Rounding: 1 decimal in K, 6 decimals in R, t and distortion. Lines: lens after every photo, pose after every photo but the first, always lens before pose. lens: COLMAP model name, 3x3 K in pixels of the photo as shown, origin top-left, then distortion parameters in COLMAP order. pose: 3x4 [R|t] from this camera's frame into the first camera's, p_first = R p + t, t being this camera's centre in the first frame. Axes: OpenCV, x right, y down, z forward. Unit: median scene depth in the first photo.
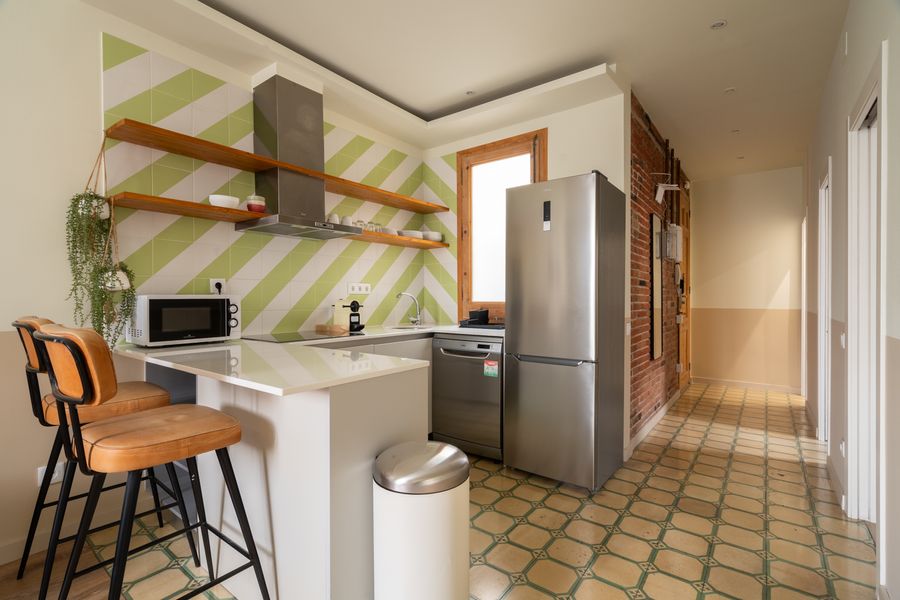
lens RADIAL K [[419.0, 0, 452.4], [0, 419.0, 295.4], [0, 0, 1]] dist [-0.005336, 0.002678]
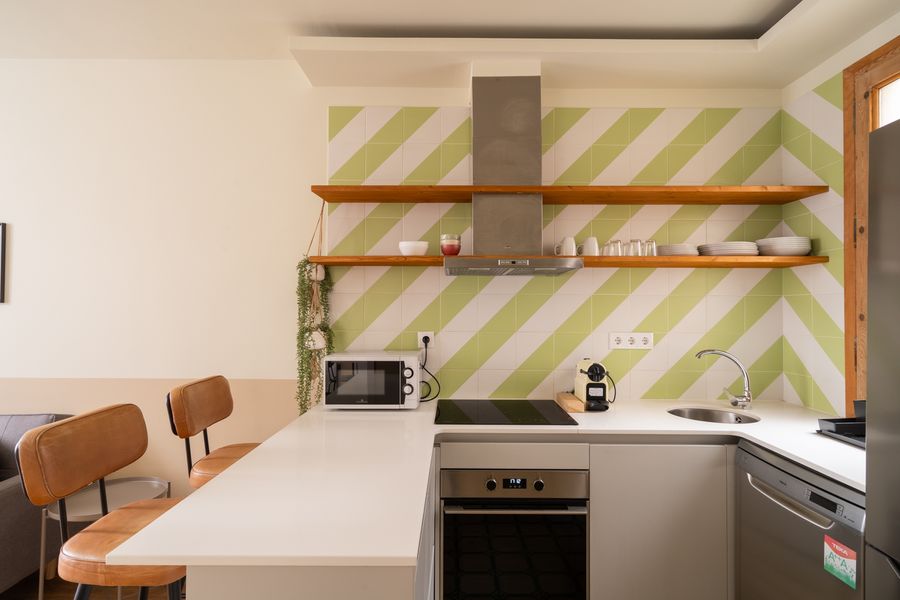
lens RADIAL K [[478.2, 0, 437.0], [0, 478.2, 301.3], [0, 0, 1]] dist [0.017063, -0.003645]
pose [[0.594314, -0.008767, -0.804186, 0.208970], [-0.000597, 0.999935, -0.011342, -0.071285], [0.804233, 0.007221, 0.594270, 0.316009]]
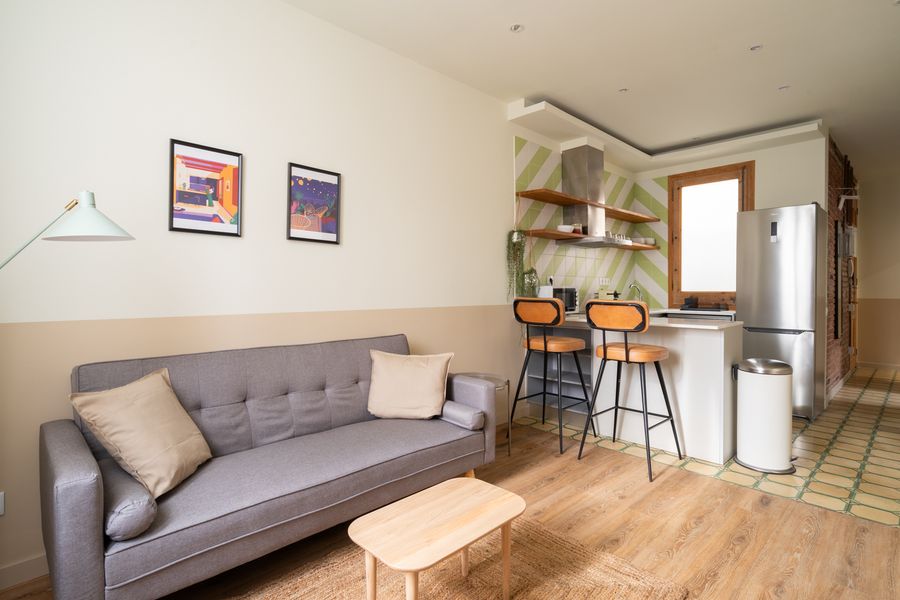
lens RADIAL K [[478.2, 0, 447.5], [0, 478.2, 290.6], [0, 0, 1]] dist [0.017063, -0.003645]
pose [[0.991216, 0.001150, -0.132246, -0.536875], [-0.000193, 0.999974, 0.007254, 0.001315], [0.132251, -0.007165, 0.991190, -0.644718]]
